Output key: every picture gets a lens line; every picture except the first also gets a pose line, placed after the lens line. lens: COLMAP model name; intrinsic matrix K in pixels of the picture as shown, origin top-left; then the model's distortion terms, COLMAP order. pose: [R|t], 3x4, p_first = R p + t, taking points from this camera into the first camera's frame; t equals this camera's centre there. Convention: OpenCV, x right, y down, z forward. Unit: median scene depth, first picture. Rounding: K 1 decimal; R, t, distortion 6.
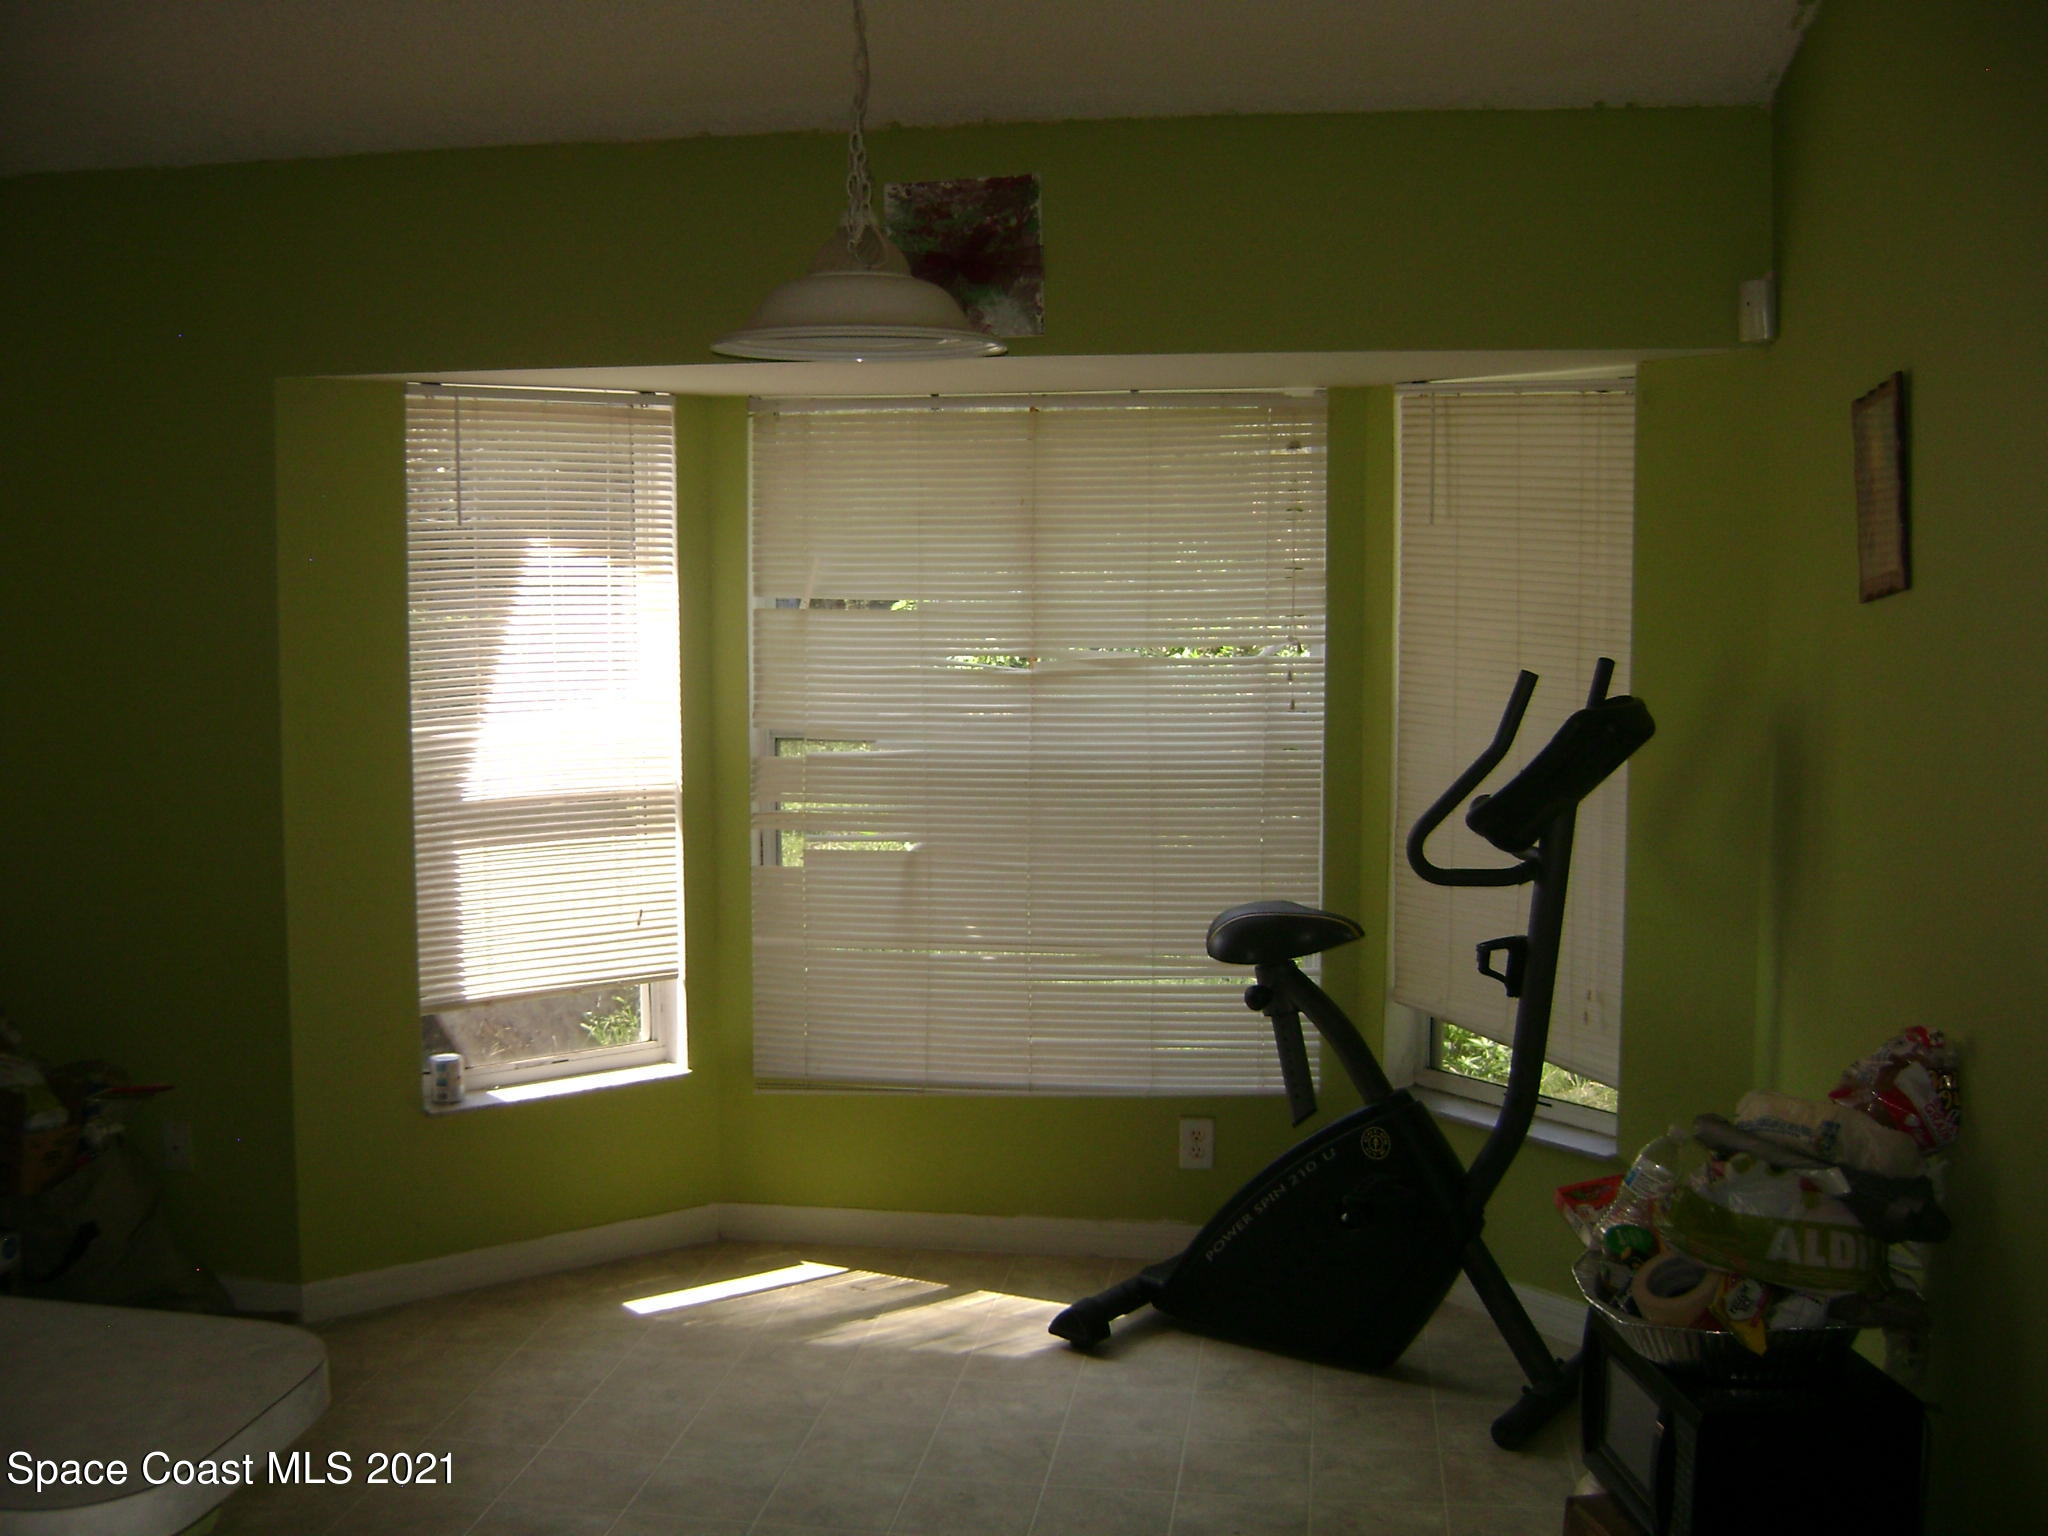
lens RADIAL K [[2142.7, 0, 1024.0], [0, 2142.7, 768.0], [0, 0, 1]] dist [-0.146883, 0.125215]
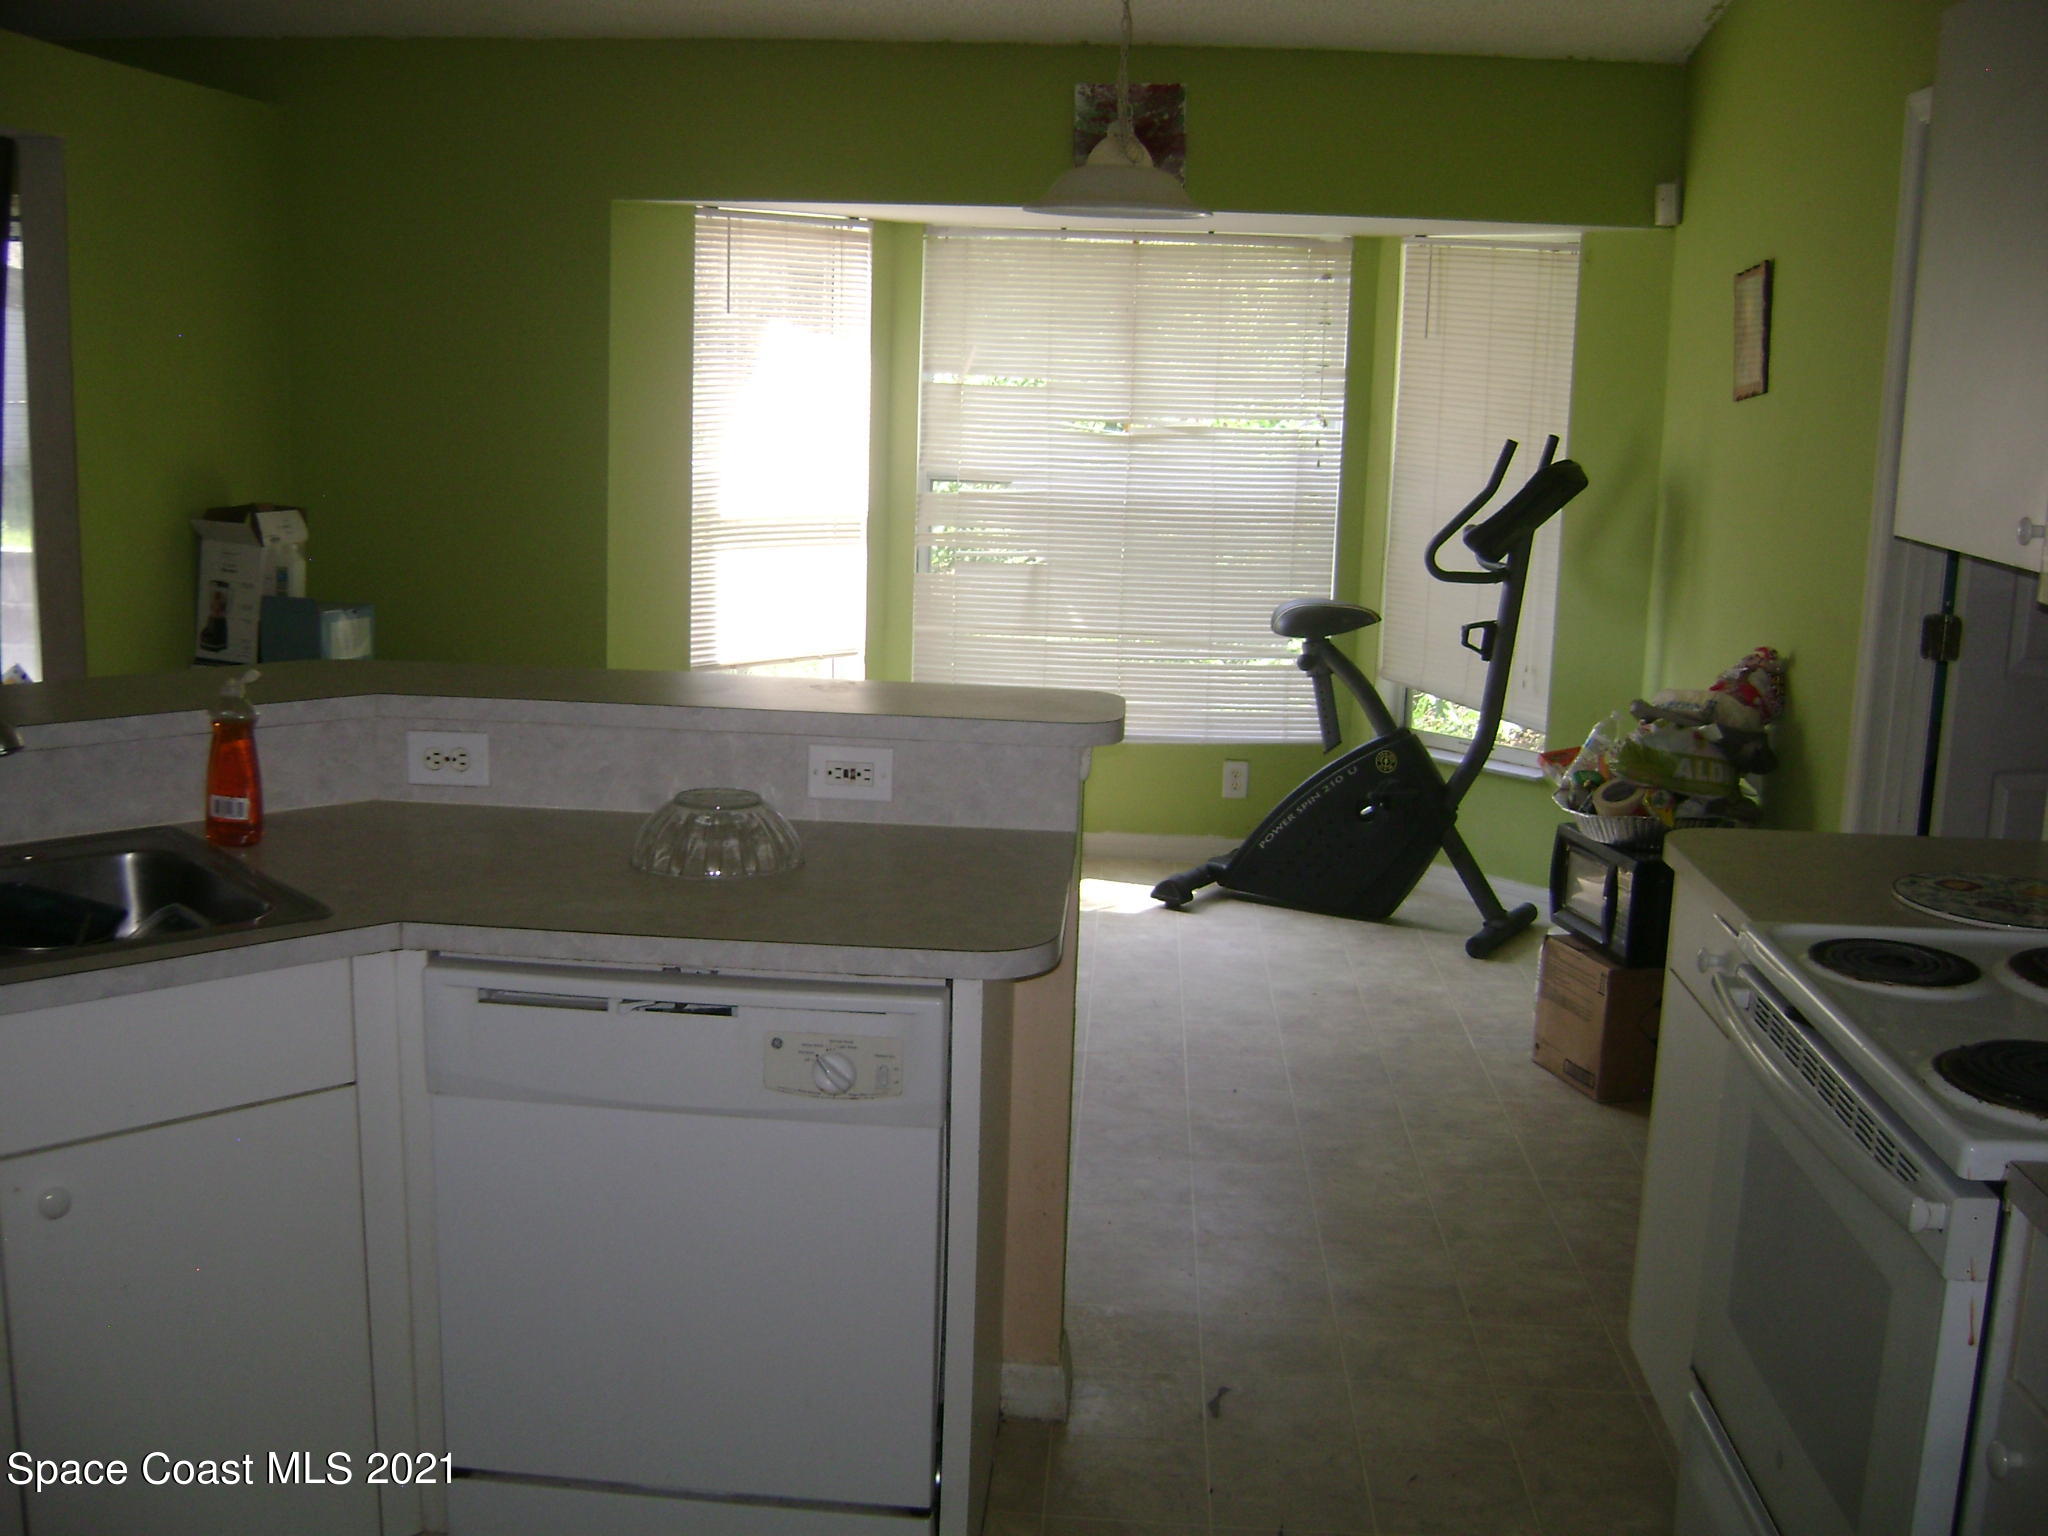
lens RADIAL K [[2142.7, 0, 1024.0], [0, 2142.7, 768.0], [0, 0, 1]] dist [-0.146883, 0.125215]
pose [[0.995717, 0.015784, 0.091091, -0.210936], [-0.024441, 0.995204, 0.094716, 0.045690], [-0.089159, -0.096537, 0.991328, -0.425909]]
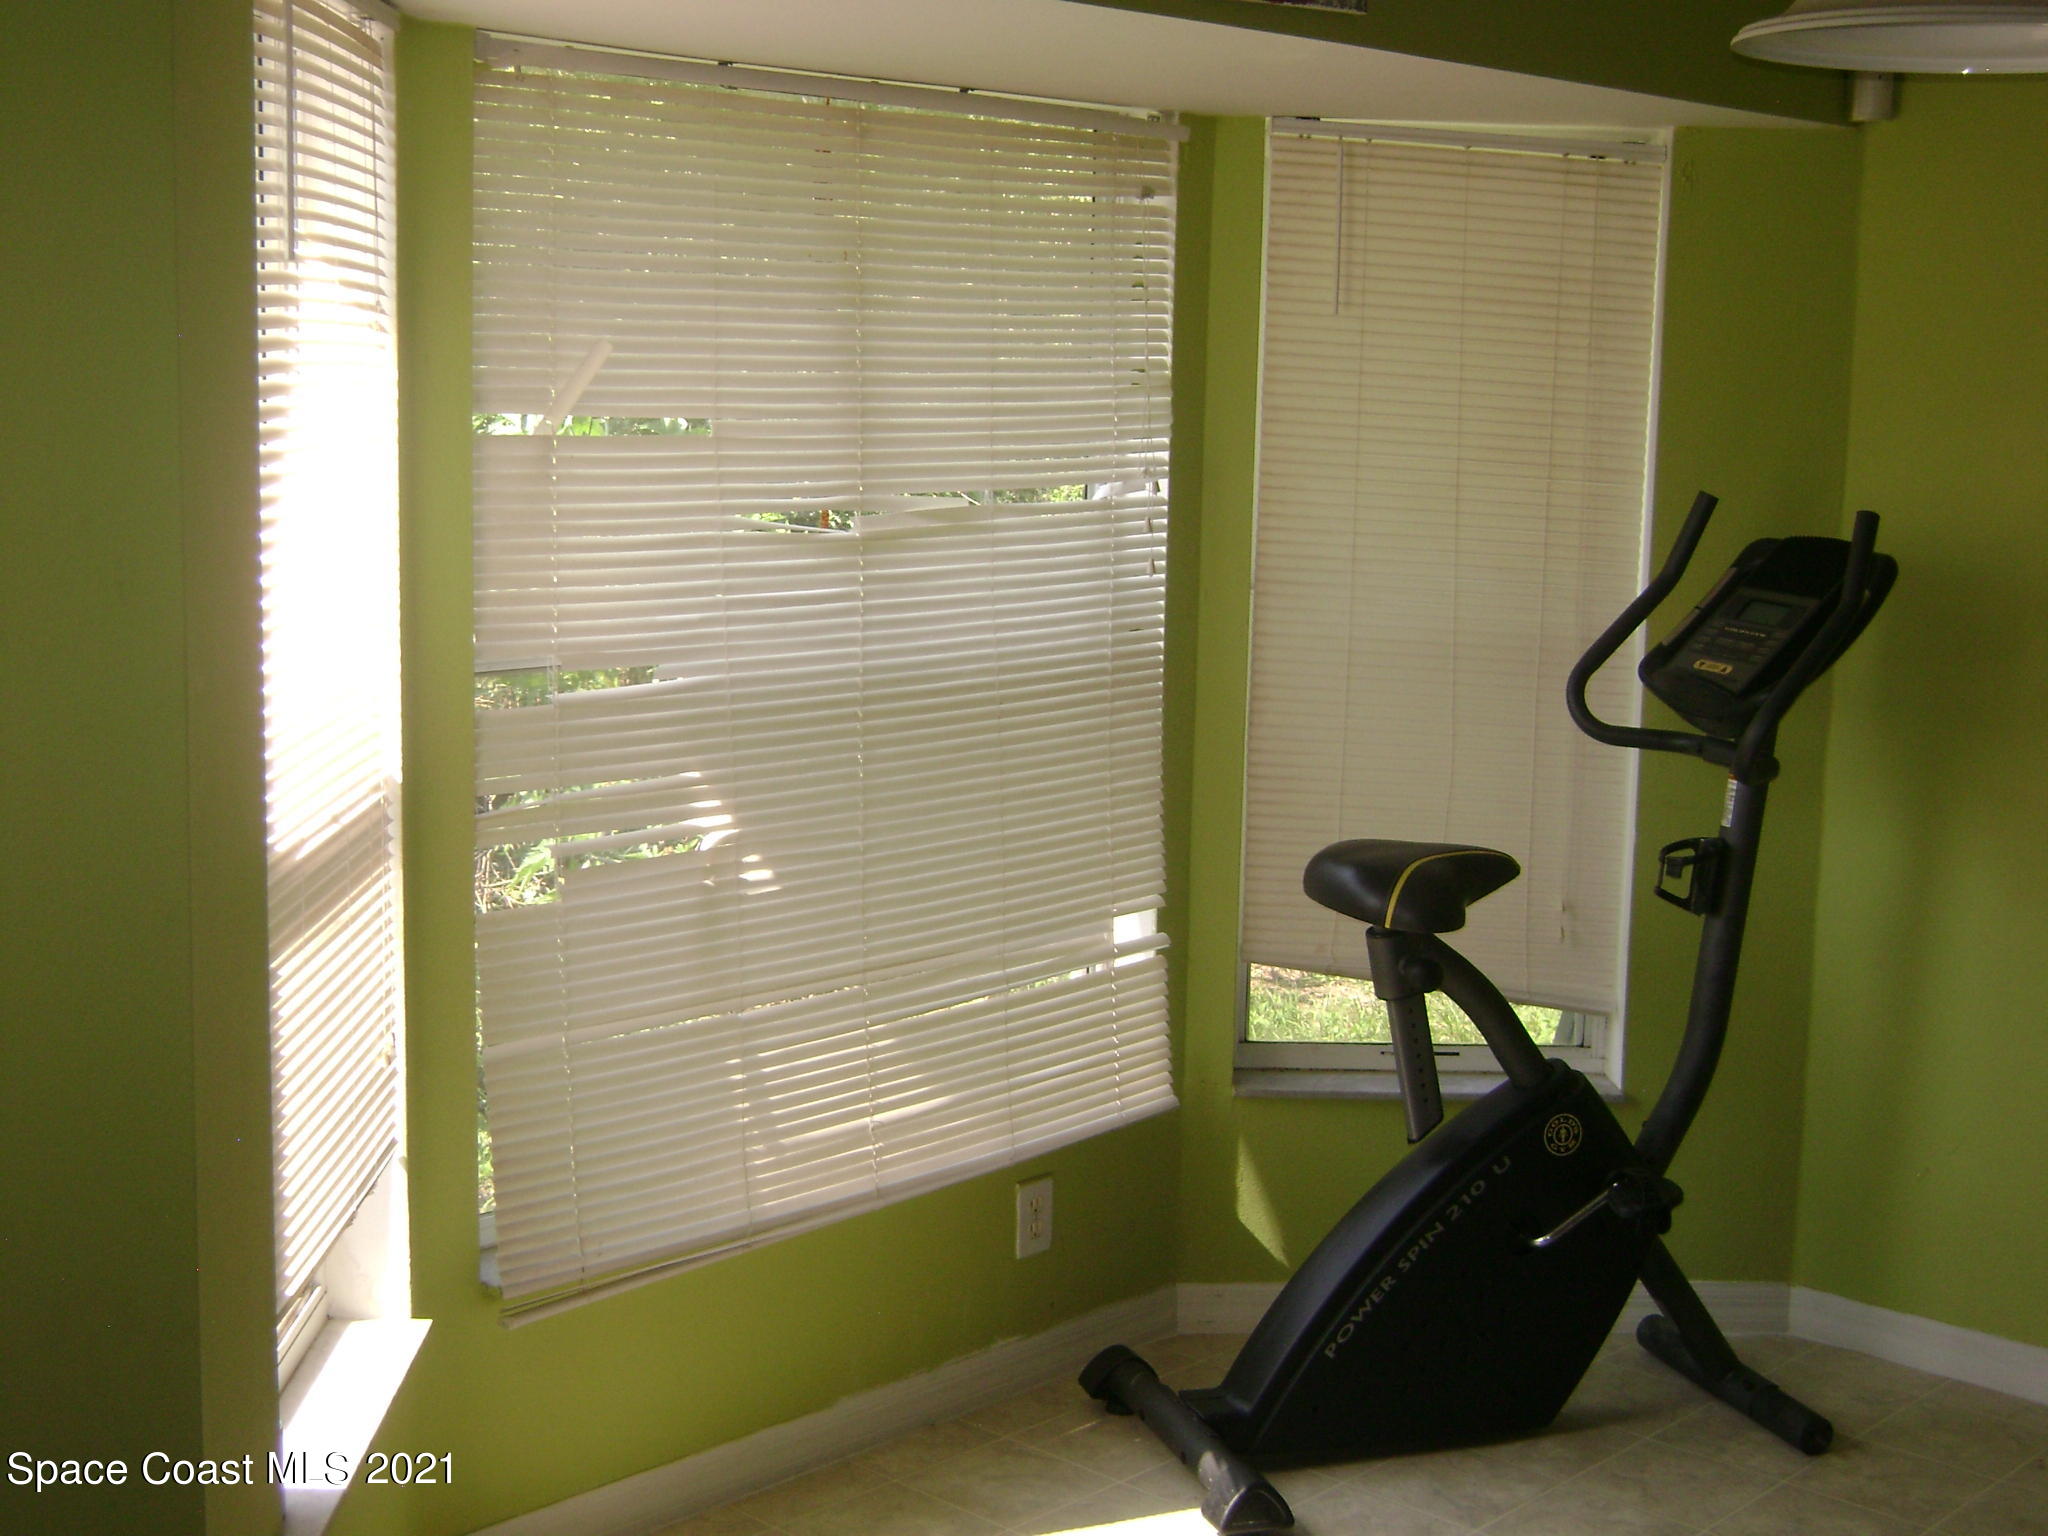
lens RADIAL K [[2732.9, 0, 1024.0], [0, 2732.9, 768.0], [0, 0, 1]] dist [-0.066398, 0.061195]
pose [[0.570787, -0.108721, 0.813869, -0.705399], [0.056065, 0.994042, 0.093470, -0.055533], [-0.819182, -0.007722, 0.573481, 0.577826]]
